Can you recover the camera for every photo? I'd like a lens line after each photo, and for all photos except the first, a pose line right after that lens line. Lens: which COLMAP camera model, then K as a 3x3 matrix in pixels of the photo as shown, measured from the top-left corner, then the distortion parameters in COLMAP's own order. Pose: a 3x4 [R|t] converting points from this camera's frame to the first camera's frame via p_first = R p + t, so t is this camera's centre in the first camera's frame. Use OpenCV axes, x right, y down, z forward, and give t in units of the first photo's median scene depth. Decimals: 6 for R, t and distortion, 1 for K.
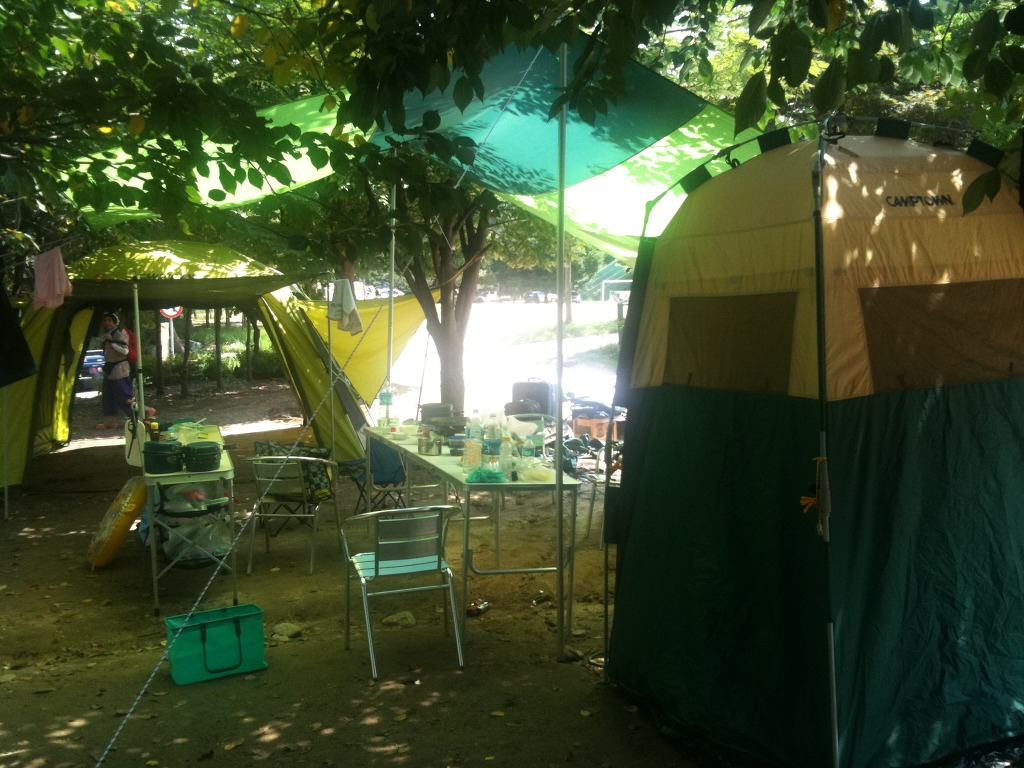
lens RADIAL K [[1040.9, 0, 512.0], [0, 1040.9, 385.5], [0, 0, 1]] dist [-0.017084, 0.000000]
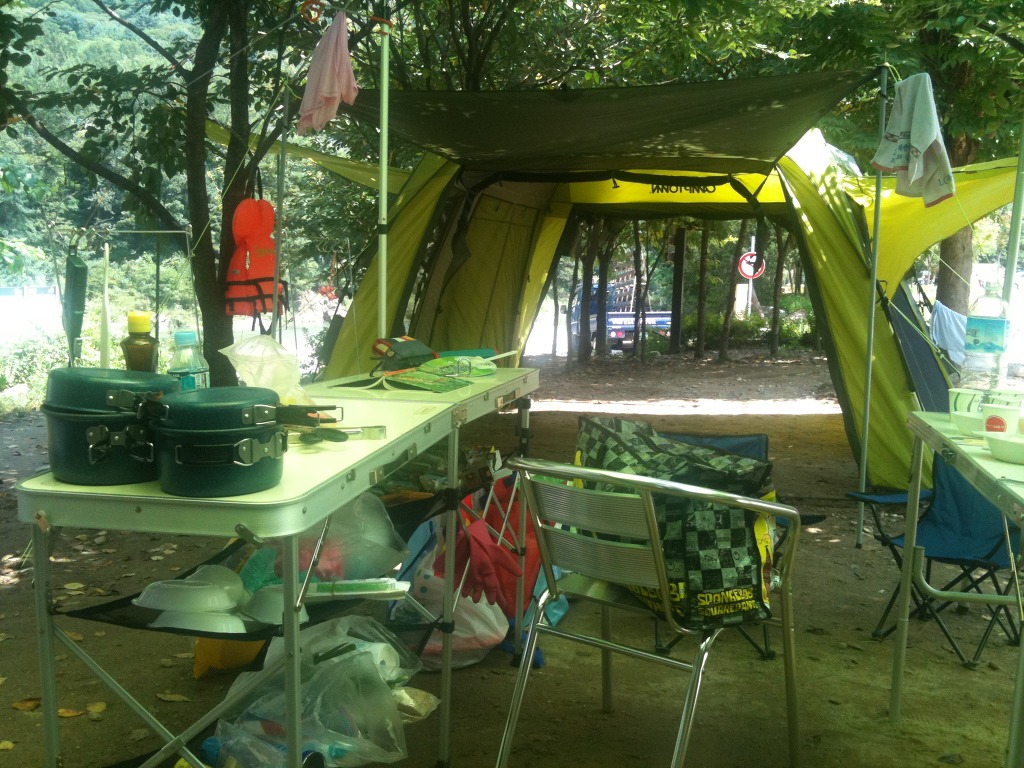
lens RADIAL K [[1040.9, 0, 512.4], [0, 1040.9, 387.6], [0, 0, 1]] dist [-0.017084, 0.000000]
pose [[0.834727, 0.090218, -0.543223, -0.056601], [-0.082777, 0.995836, 0.038191, 0.025825], [0.544407, 0.013087, 0.838719, 0.546763]]
